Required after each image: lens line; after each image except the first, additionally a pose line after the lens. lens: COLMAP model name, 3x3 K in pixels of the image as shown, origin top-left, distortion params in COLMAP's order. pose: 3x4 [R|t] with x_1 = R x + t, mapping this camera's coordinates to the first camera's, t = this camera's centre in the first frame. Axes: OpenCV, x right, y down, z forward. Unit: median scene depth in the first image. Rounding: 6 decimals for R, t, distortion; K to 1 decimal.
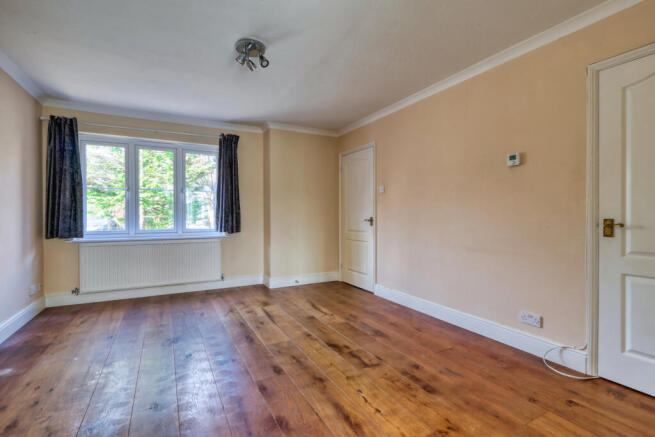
lens RADIAL K [[304.7, 0, 328.0], [0, 304.7, 216.8], [0, 0, 1]] dist [-0.001589, -0.000179]
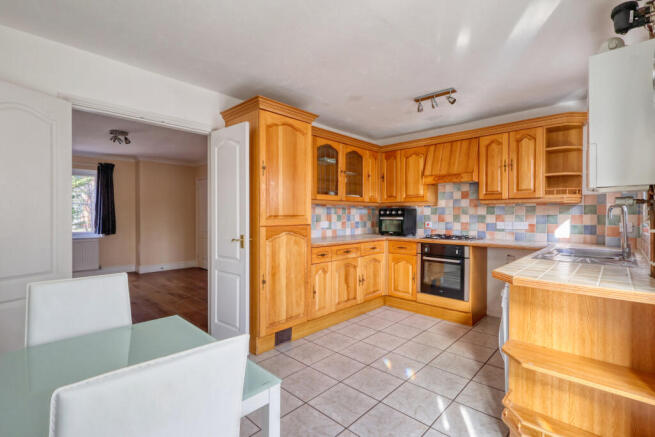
lens RADIAL K [[304.7, 0, 327.3], [0, 304.7, 218.3], [0, 0, 1]] dist [-0.001589, -0.000179]
pose [[0.952985, 0.002504, 0.303008, 0.210707], [-0.003070, 0.999994, 0.001392, -0.025577], [-0.303002, -0.002257, 0.952987, -0.611587]]
